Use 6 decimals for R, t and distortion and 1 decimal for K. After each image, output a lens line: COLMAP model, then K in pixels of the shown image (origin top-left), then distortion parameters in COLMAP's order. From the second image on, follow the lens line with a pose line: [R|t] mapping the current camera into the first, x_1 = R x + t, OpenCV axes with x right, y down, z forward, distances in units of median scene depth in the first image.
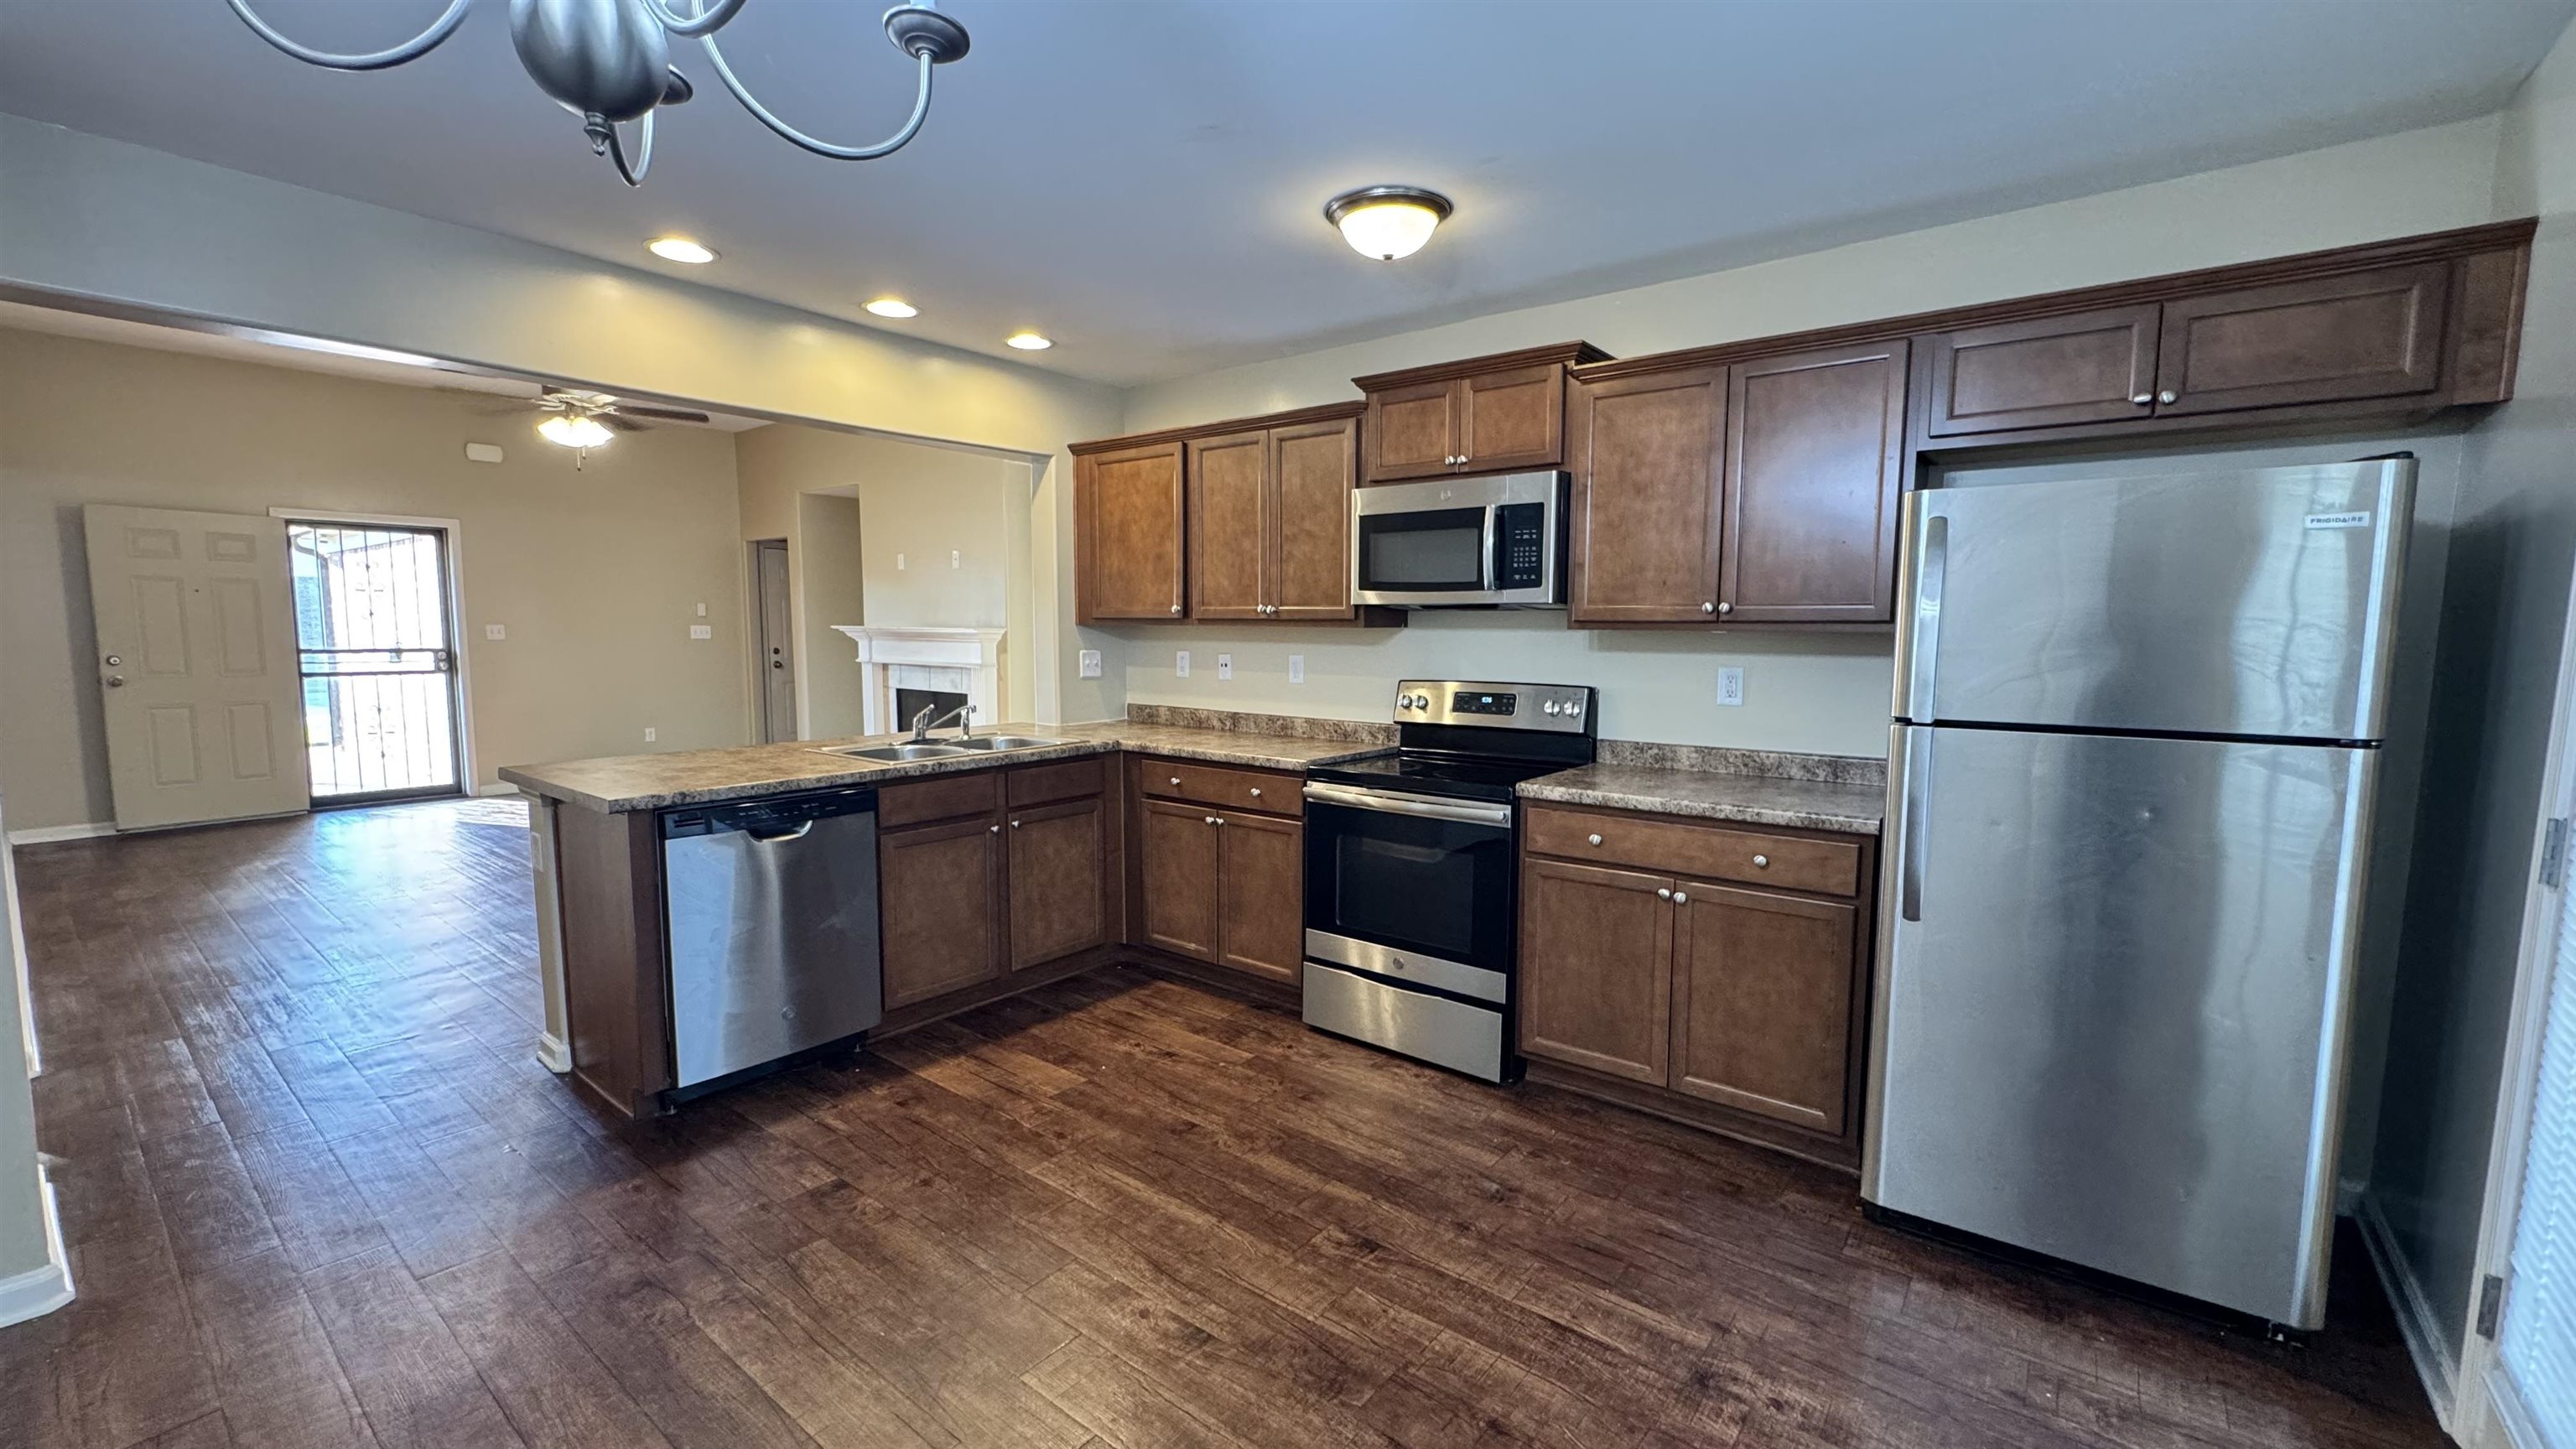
lens RADIAL K [[1035.2, 0, 1270.3], [0, 1035.2, 730.9], [0, 0, 1]] dist [0.019162, -0.000369]
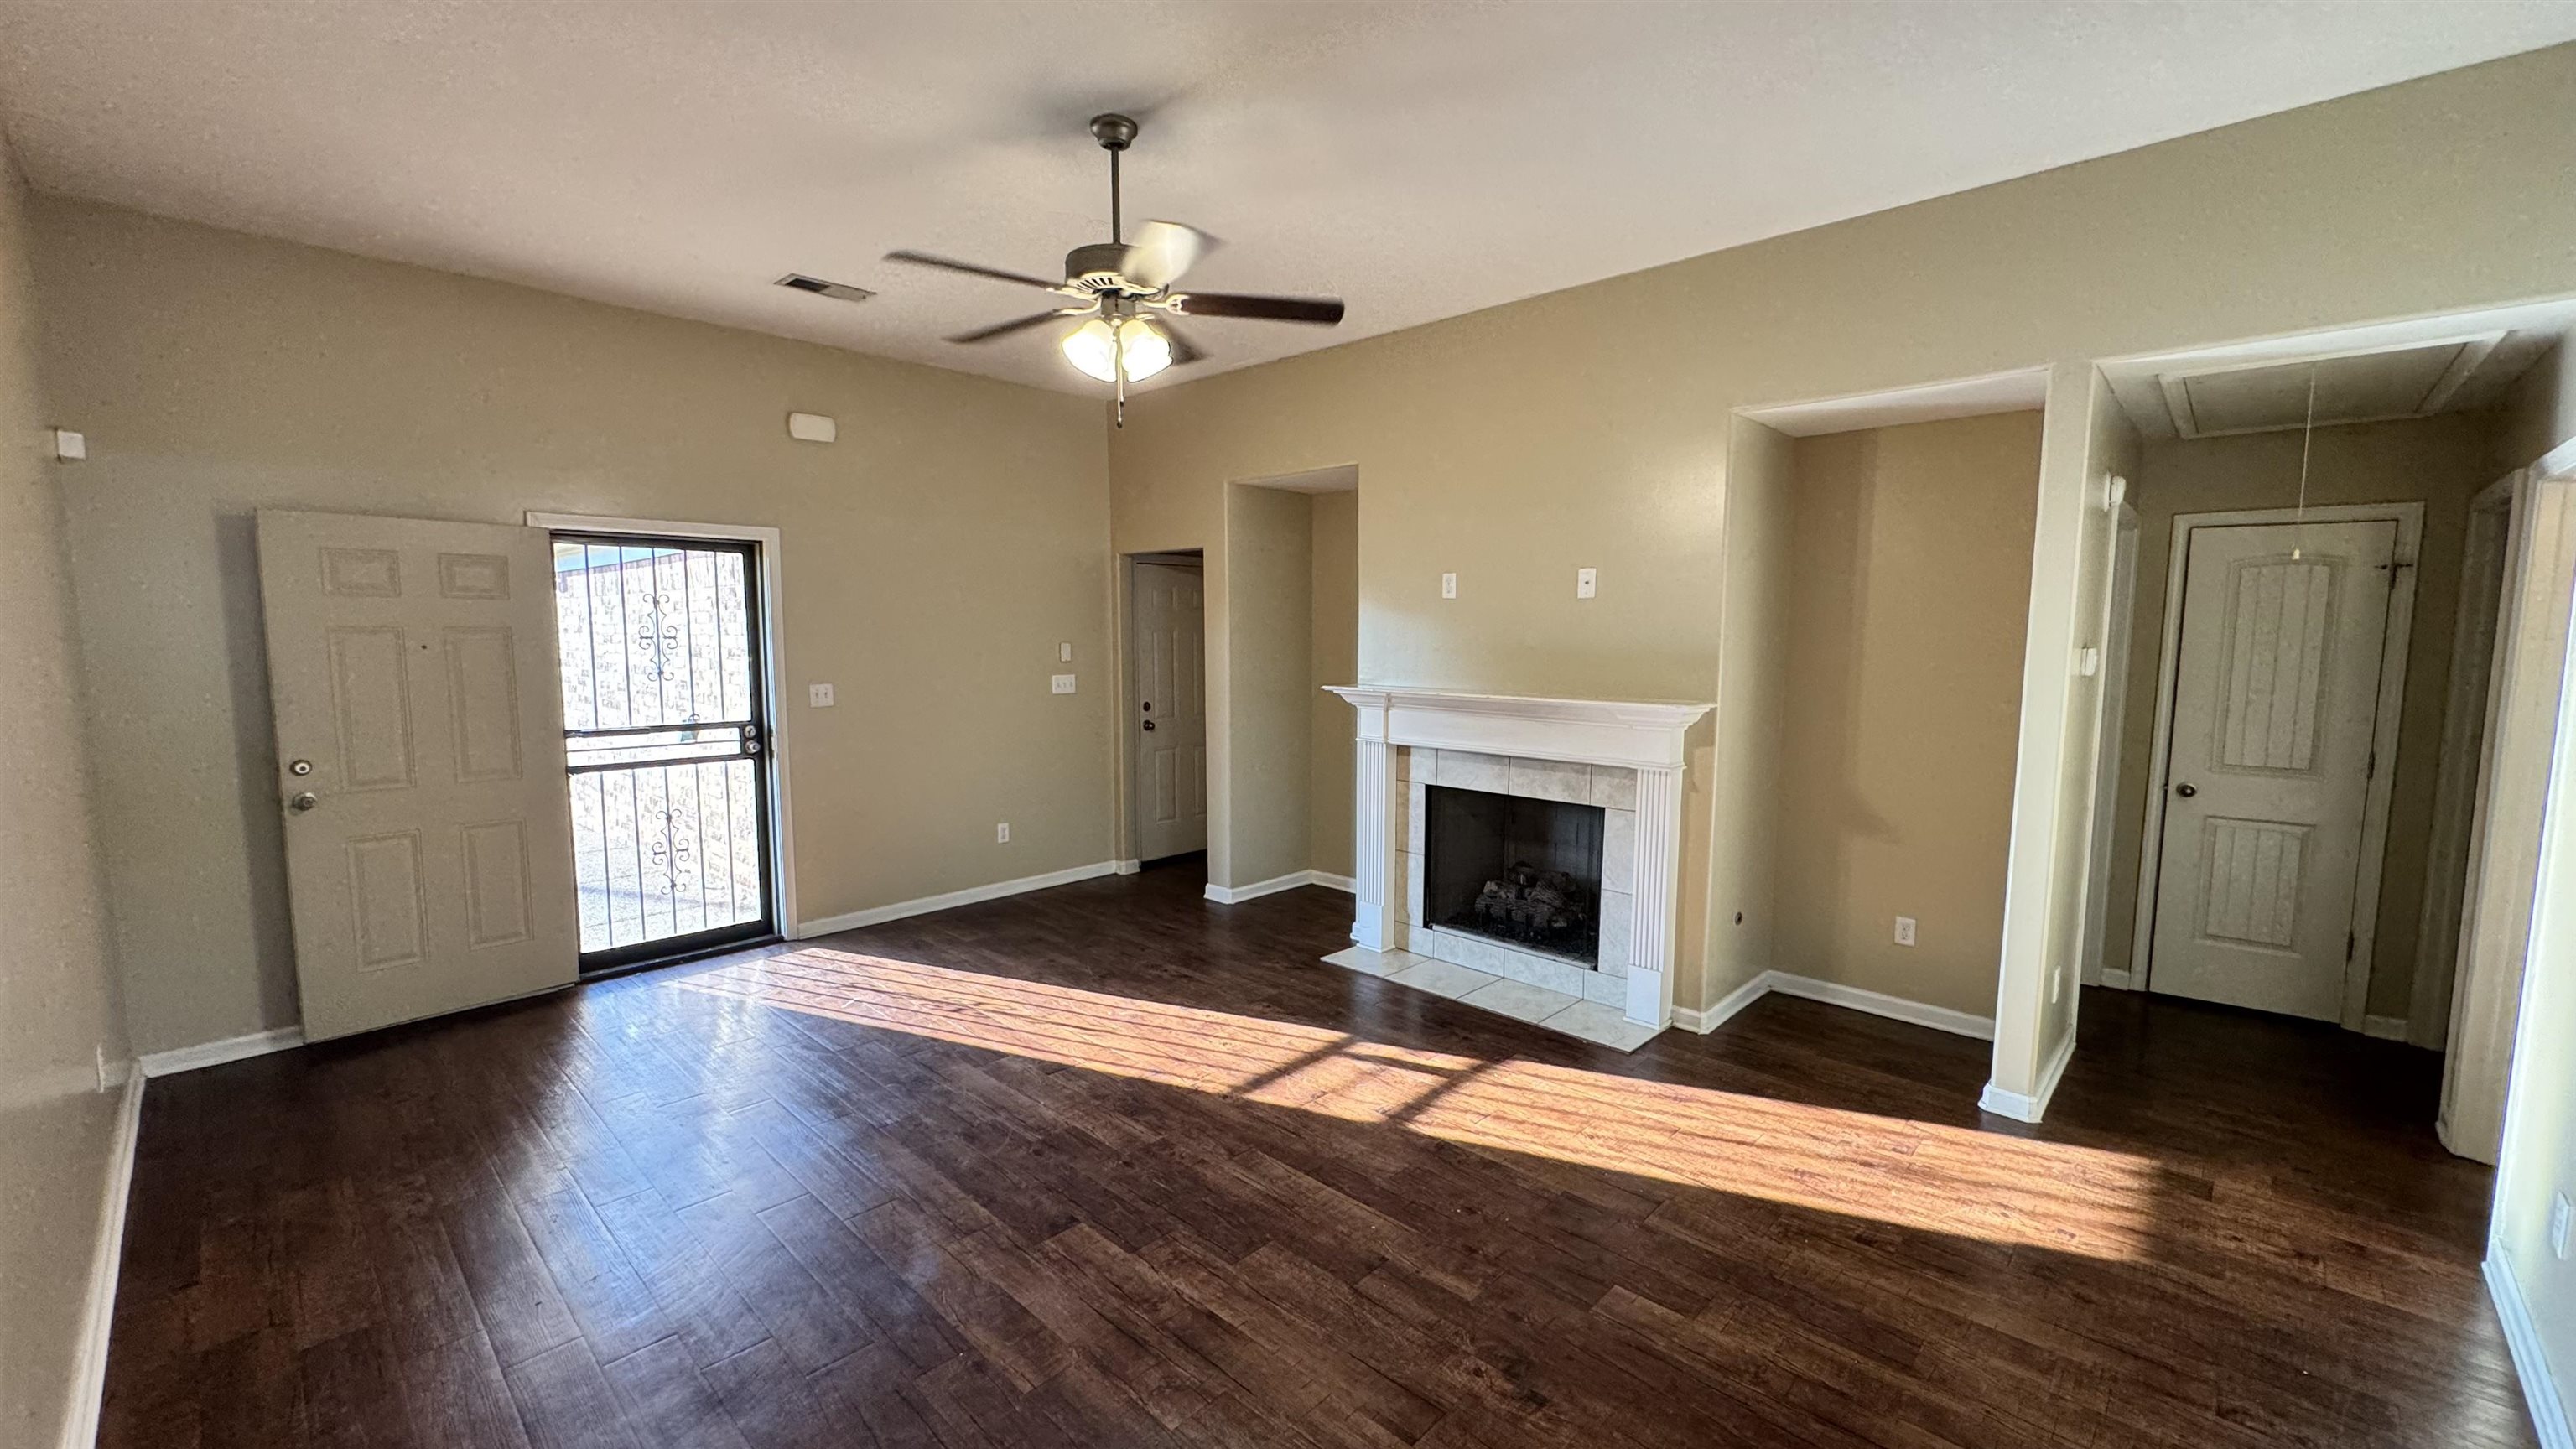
lens RADIAL K [[1035.2, 0, 1285.2], [0, 1035.2, 739.9], [0, 0, 1]] dist [0.019162, -0.000369]
pose [[0.996687, 0.004579, -0.081202, -0.403223], [-0.004089, 0.999972, 0.006203, -0.073631], [0.081229, -0.005851, 0.996678, 0.372513]]
